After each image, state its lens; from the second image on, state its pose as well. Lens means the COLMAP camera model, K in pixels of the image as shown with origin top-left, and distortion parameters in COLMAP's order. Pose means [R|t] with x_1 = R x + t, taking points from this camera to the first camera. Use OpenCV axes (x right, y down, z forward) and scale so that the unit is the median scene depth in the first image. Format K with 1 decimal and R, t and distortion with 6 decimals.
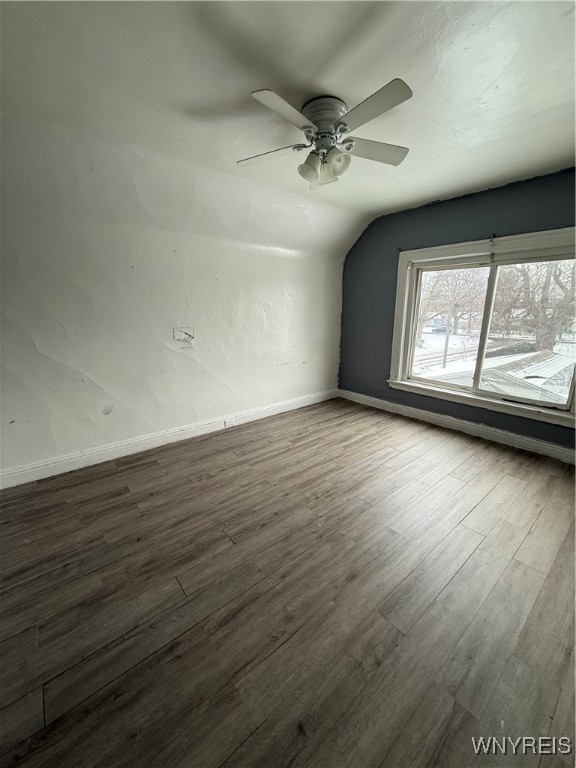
lens RADIAL K [[304.4, 0, 290.2], [0, 304.4, 383.9], [0, 0, 1]] dist [0.001882, 0.000072]
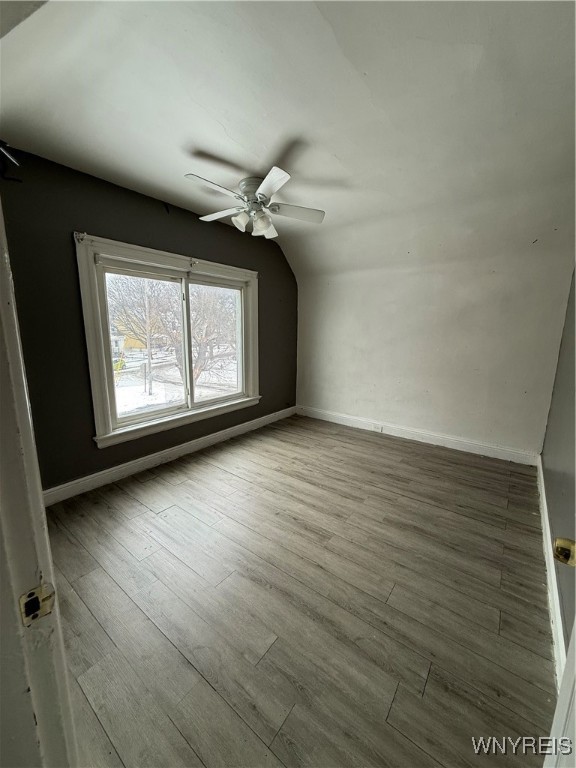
lens RADIAL K [[304.4, 0, 288.2], [0, 304.4, 382.5], [0, 0, 1]] dist [0.001882, 0.000072]
pose [[-0.251313, -0.158837, 0.954784, -0.392543], [0.243363, 0.944384, 0.221163, -0.183334], [-0.936812, 0.287940, -0.198681, 0.838001]]
